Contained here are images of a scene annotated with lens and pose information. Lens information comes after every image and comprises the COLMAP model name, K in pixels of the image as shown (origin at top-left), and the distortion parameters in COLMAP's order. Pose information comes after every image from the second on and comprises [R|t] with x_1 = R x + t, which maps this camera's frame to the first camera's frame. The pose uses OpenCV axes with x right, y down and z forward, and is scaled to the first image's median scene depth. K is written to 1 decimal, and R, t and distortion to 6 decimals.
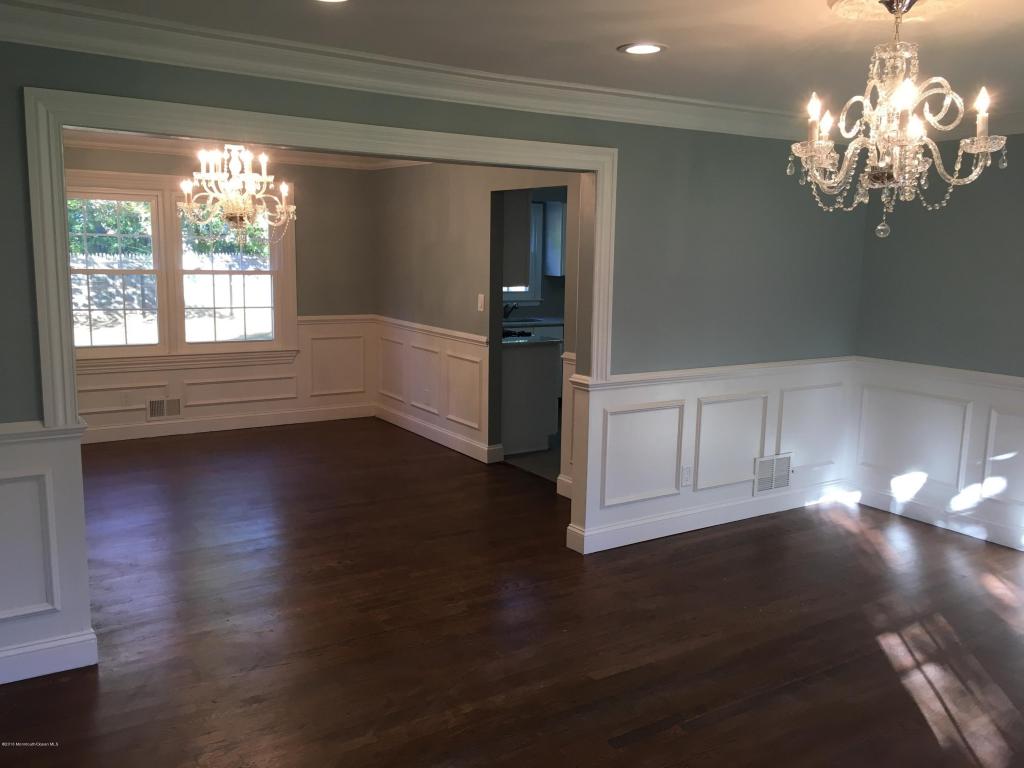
lens RADIAL K [[865.1, 0, 513.7], [0, 865.1, 383.6], [0, 0, 1]] dist [0.042875, -0.051062]
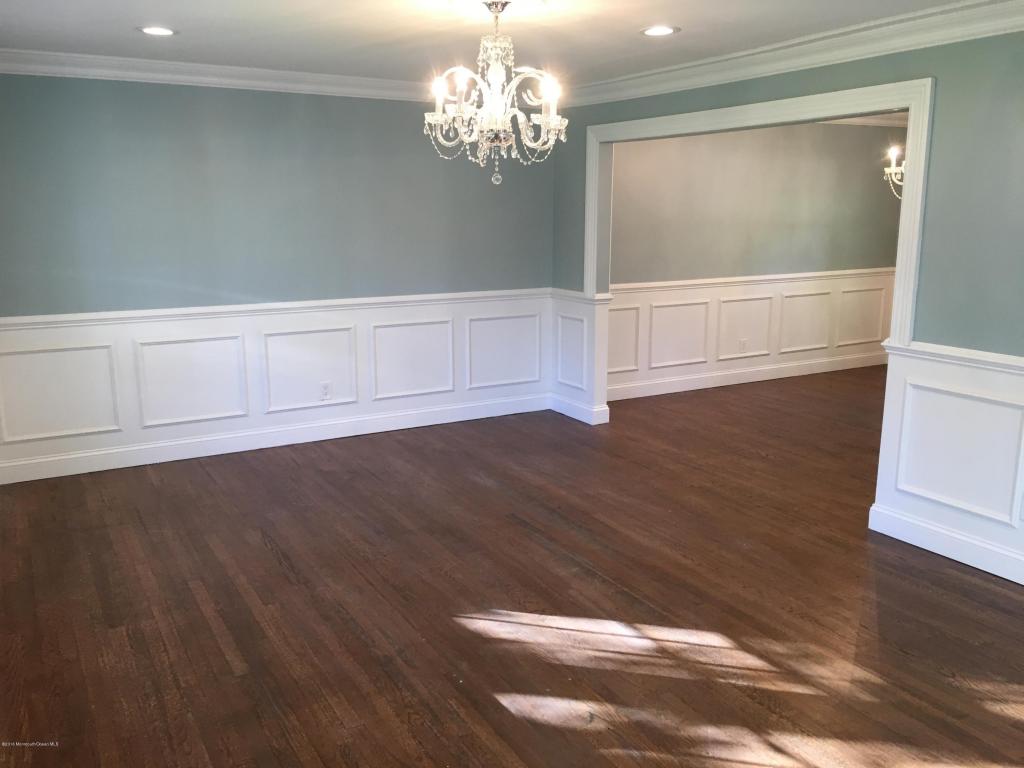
lens RADIAL K [[865.1, 0, 511.6], [0, 865.1, 386.5], [0, 0, 1]] dist [0.042875, -0.051062]
pose [[-0.038964, 0.188901, -0.981223, 1.257142], [-0.165437, 0.967197, 0.192770, -0.085052], [0.985450, 0.169842, -0.006434, 0.770632]]
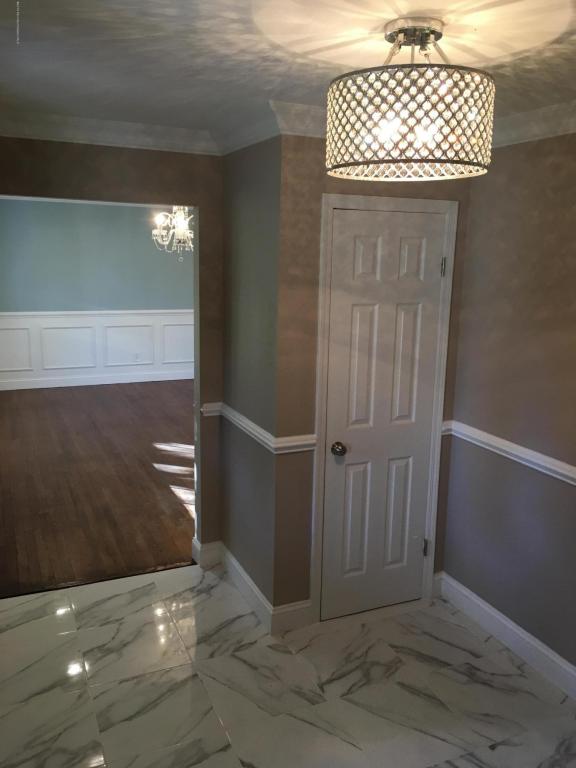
lens RADIAL K [[648.8, 0, 288.7], [0, 648.8, 382.0], [0, 0, 1]] dist [0.042875, -0.051062]
pose [[-0.146420, 0.181655, -0.972401, 1.912792], [-0.181892, 0.961291, 0.206968, -0.210052], [0.972356, 0.207176, -0.107711, 1.220466]]
